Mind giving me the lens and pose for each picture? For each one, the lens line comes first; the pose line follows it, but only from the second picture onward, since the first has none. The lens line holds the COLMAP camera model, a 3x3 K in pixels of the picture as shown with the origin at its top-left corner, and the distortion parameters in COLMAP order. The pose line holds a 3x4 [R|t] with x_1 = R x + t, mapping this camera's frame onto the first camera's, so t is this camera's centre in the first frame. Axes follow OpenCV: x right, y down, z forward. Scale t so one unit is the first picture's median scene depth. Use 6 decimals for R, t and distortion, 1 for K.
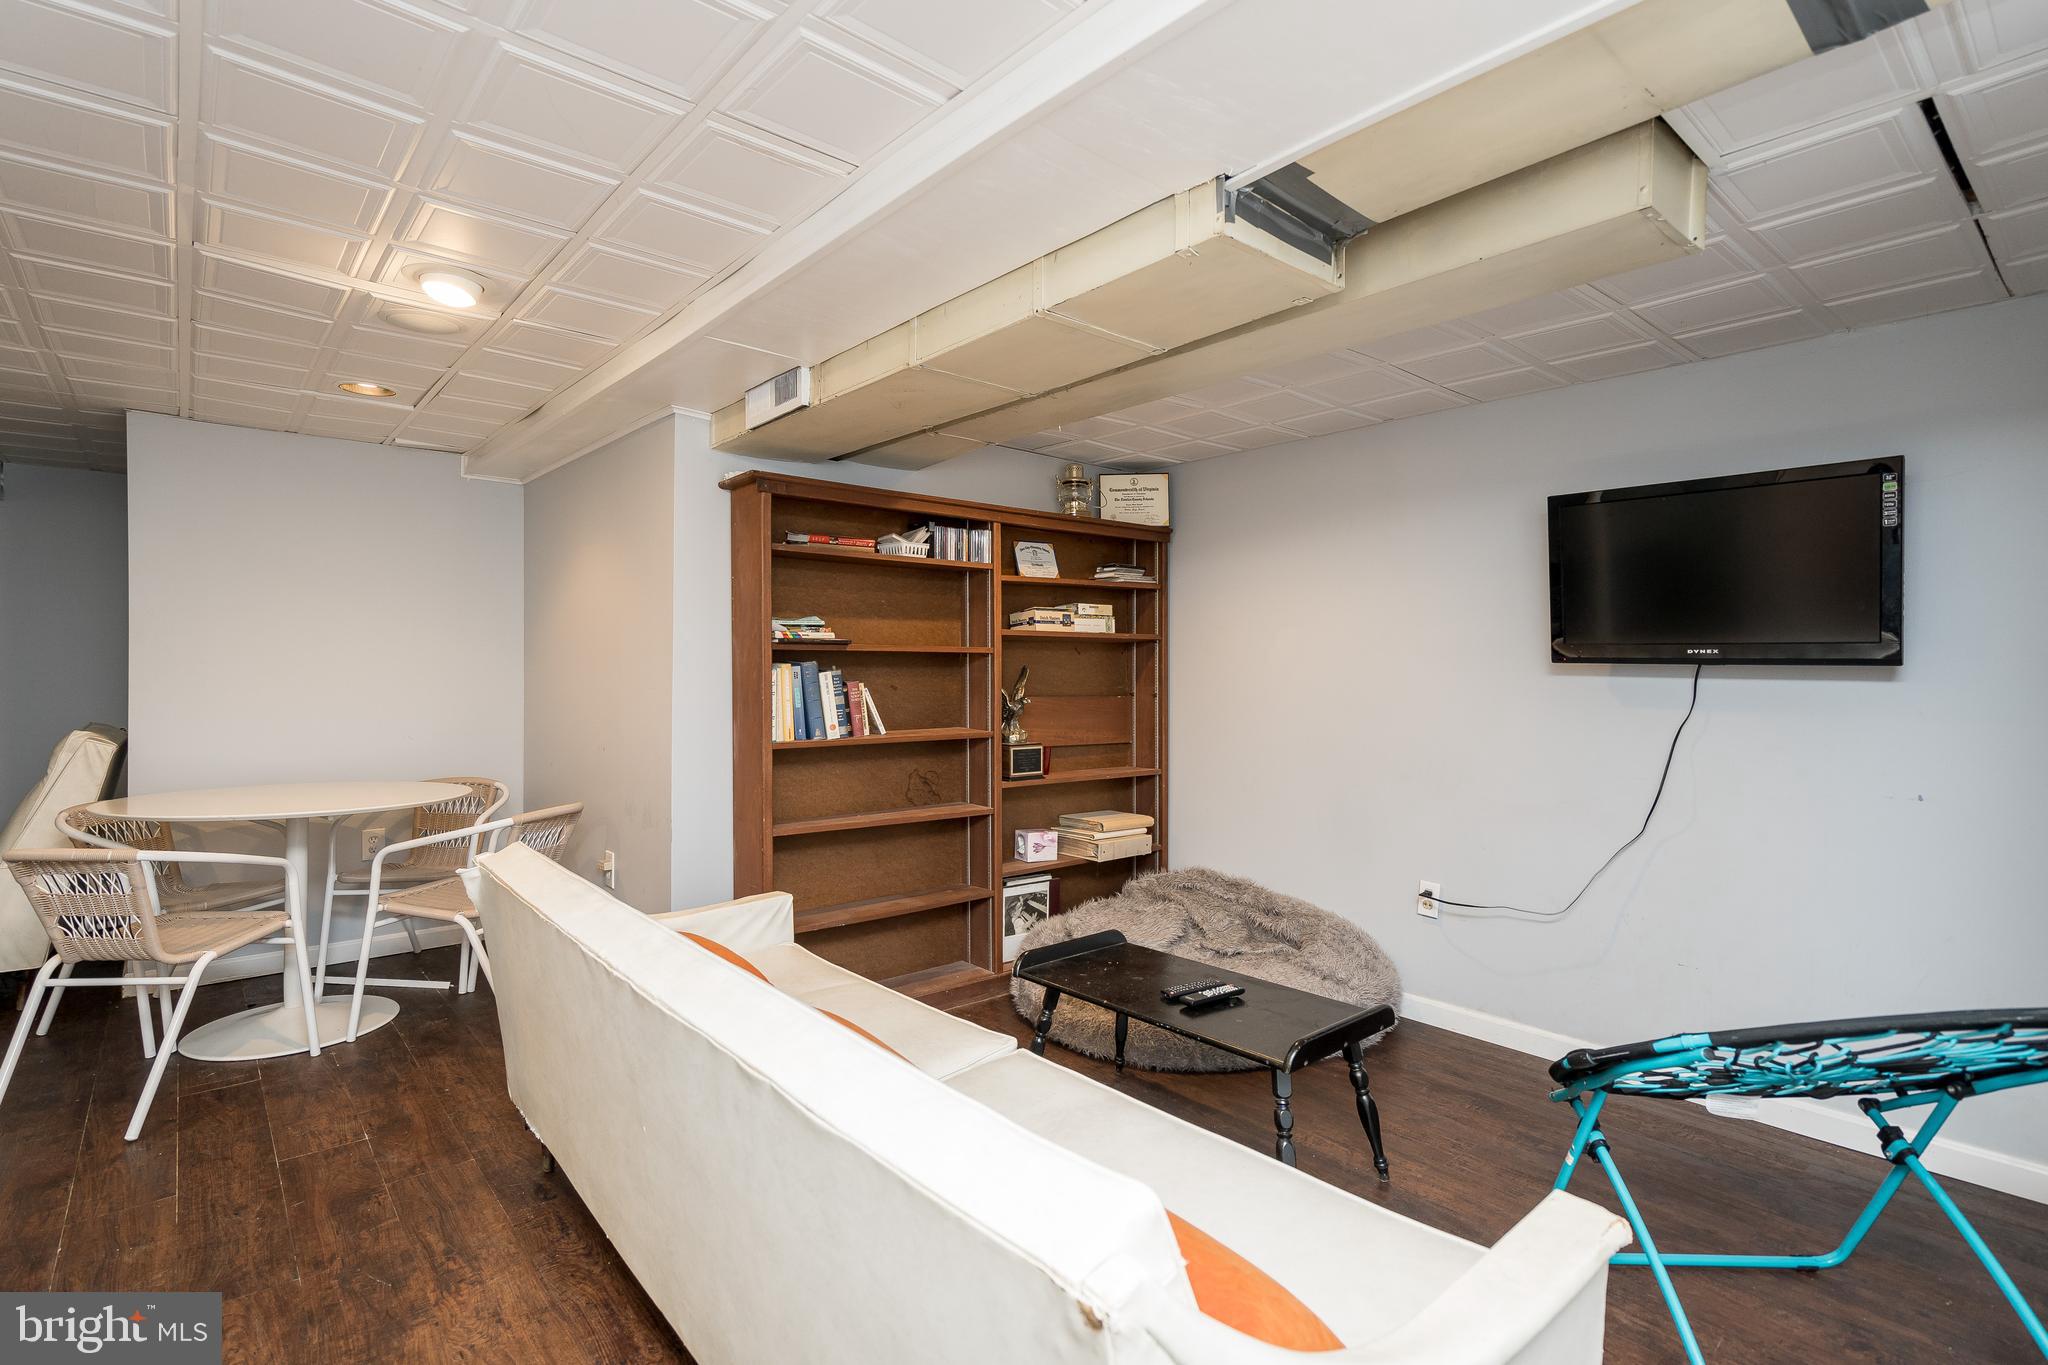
lens RADIAL K [[985.8, 0, 1027.9], [0, 985.8, 676.9], [0, 0, 1]] dist [0.001688, 0.000304]
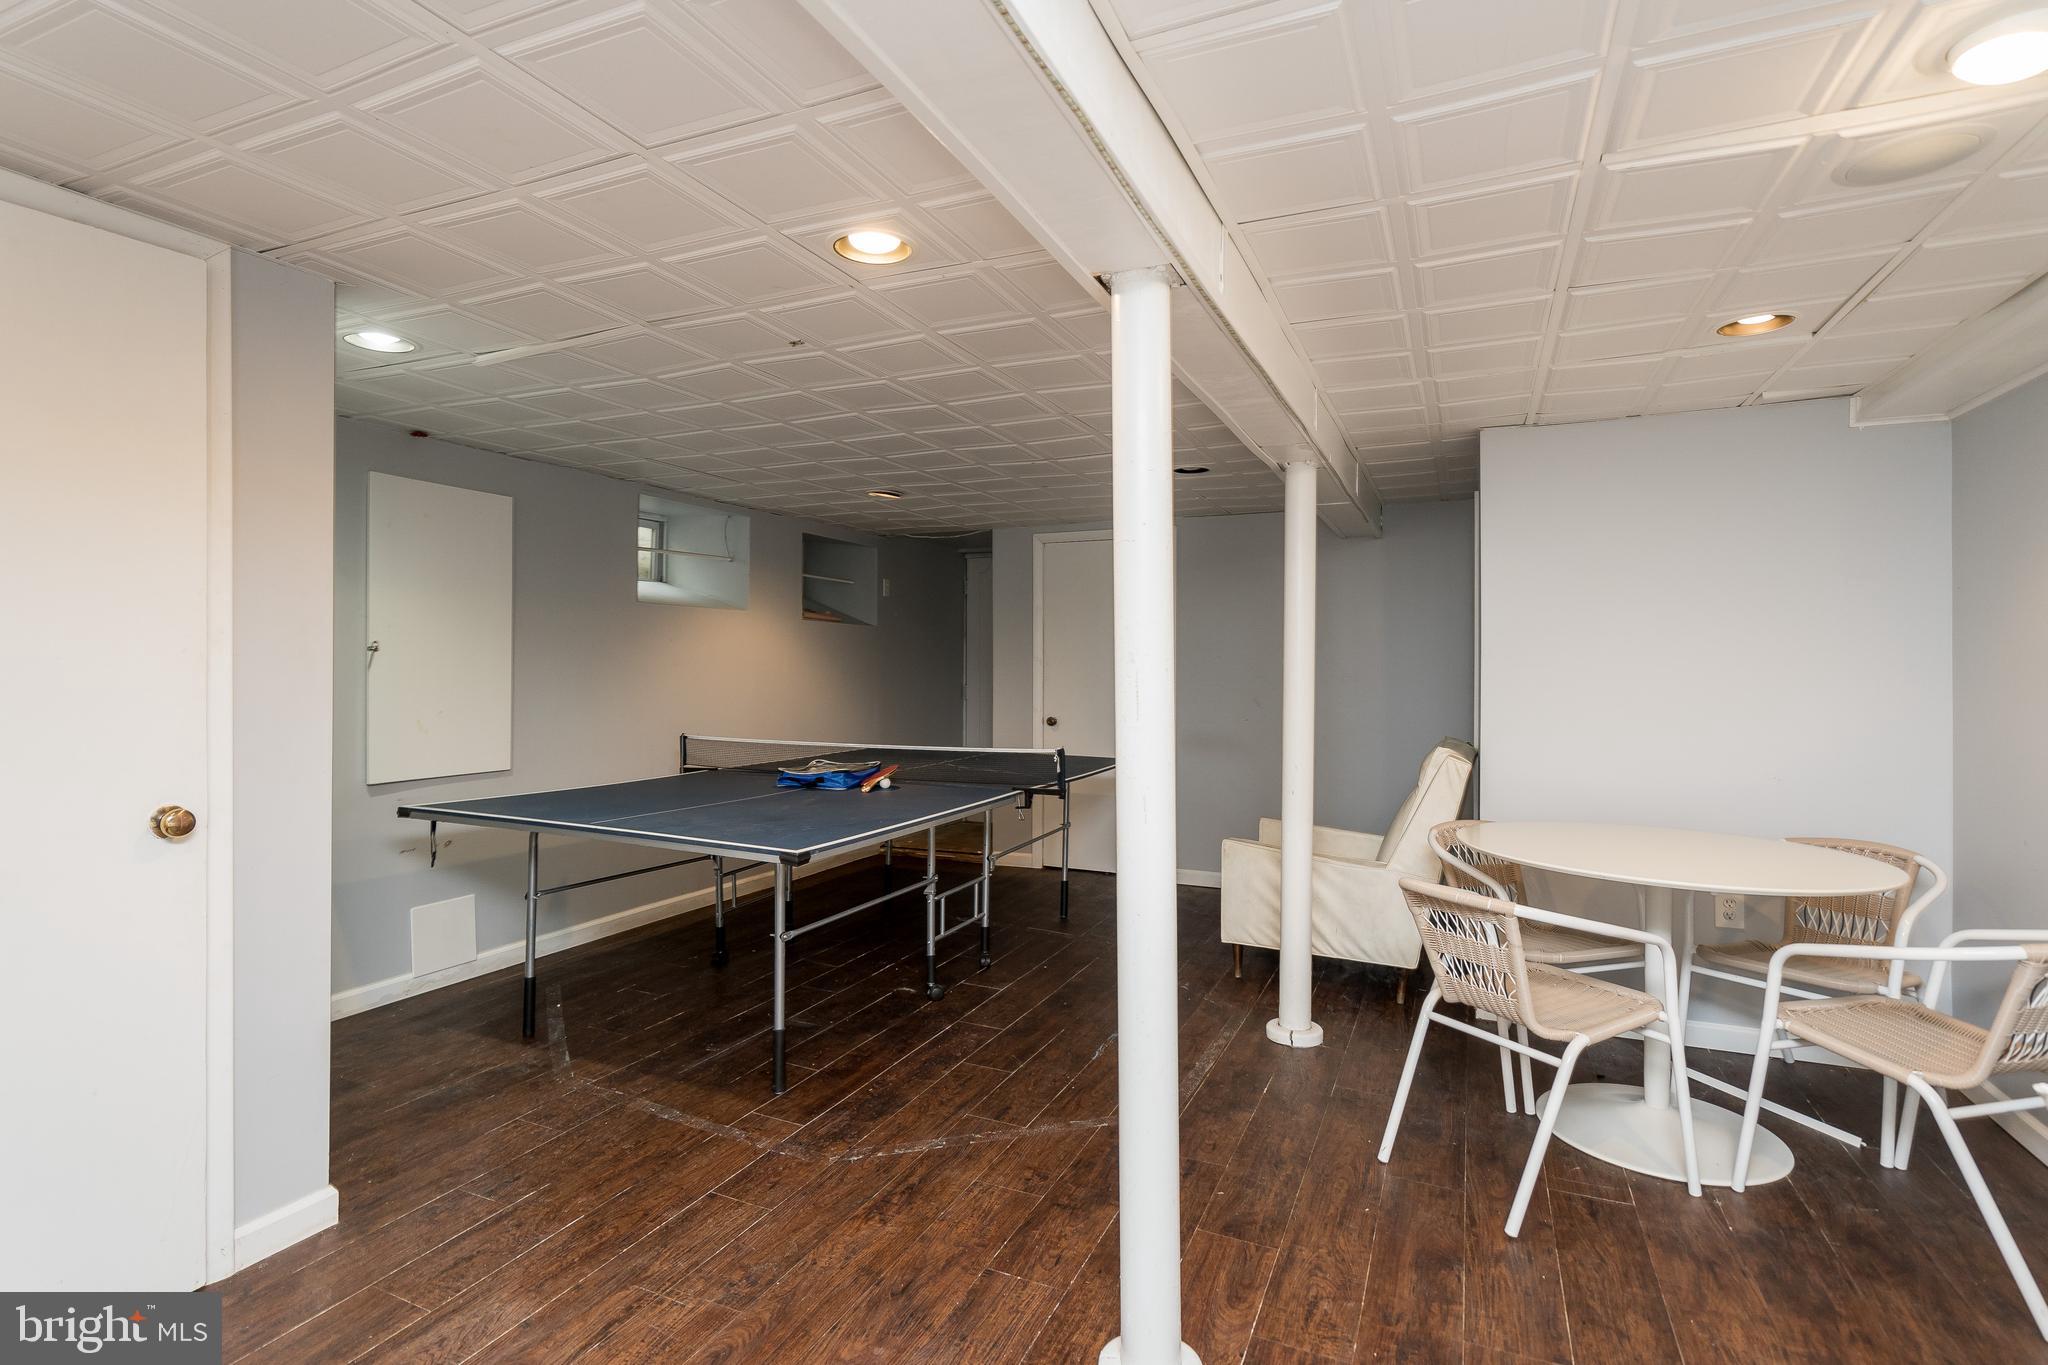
lens RADIAL K [[985.8, 0, 1027.5], [0, 985.8, 676.7], [0, 0, 1]] dist [0.001688, 0.000304]
pose [[0.424408, 0.003069, -0.905466, -0.235185], [-0.003234, 0.999993, 0.001873, -0.024157], [0.905465, 0.002133, 0.424415, 0.186746]]
